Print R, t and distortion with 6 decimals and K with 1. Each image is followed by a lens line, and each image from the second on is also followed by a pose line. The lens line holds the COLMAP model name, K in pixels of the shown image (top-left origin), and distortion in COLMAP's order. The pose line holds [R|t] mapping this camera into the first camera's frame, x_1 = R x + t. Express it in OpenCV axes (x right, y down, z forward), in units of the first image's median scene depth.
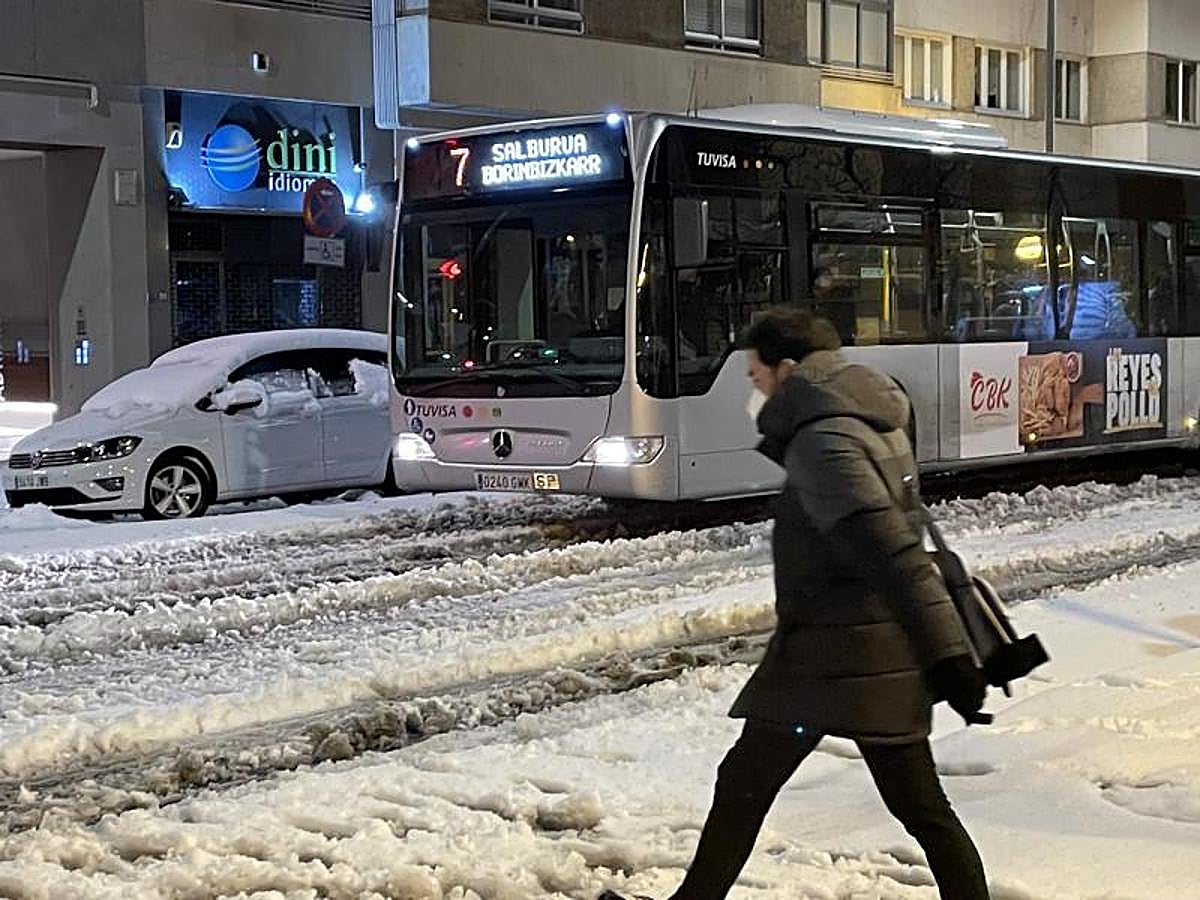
lens RADIAL K [[2211.4, 0, 600.0], [0, 2211.4, 450.0], [0, 0, 1]] dist [0.269460, -1.286877]
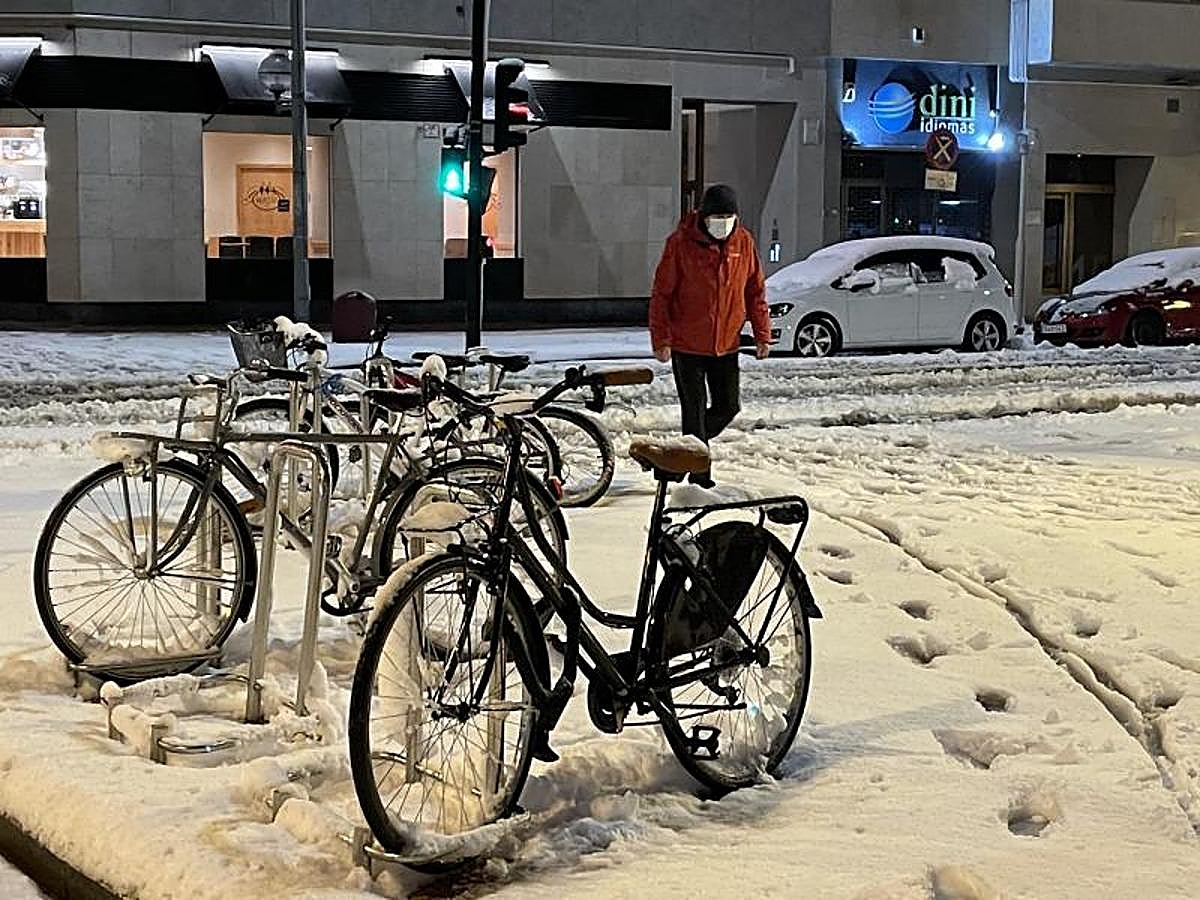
lens RADIAL K [[2211.4, 0, 600.0], [0, 2211.4, 450.0], [0, 0, 1]] dist [0.269460, -1.286877]
pose [[0.946761, 0.051434, -0.317801, 0.106848], [-0.039709, 0.998274, 0.043266, 0.022682], [0.319478, -0.028344, 0.947170, -0.331545]]
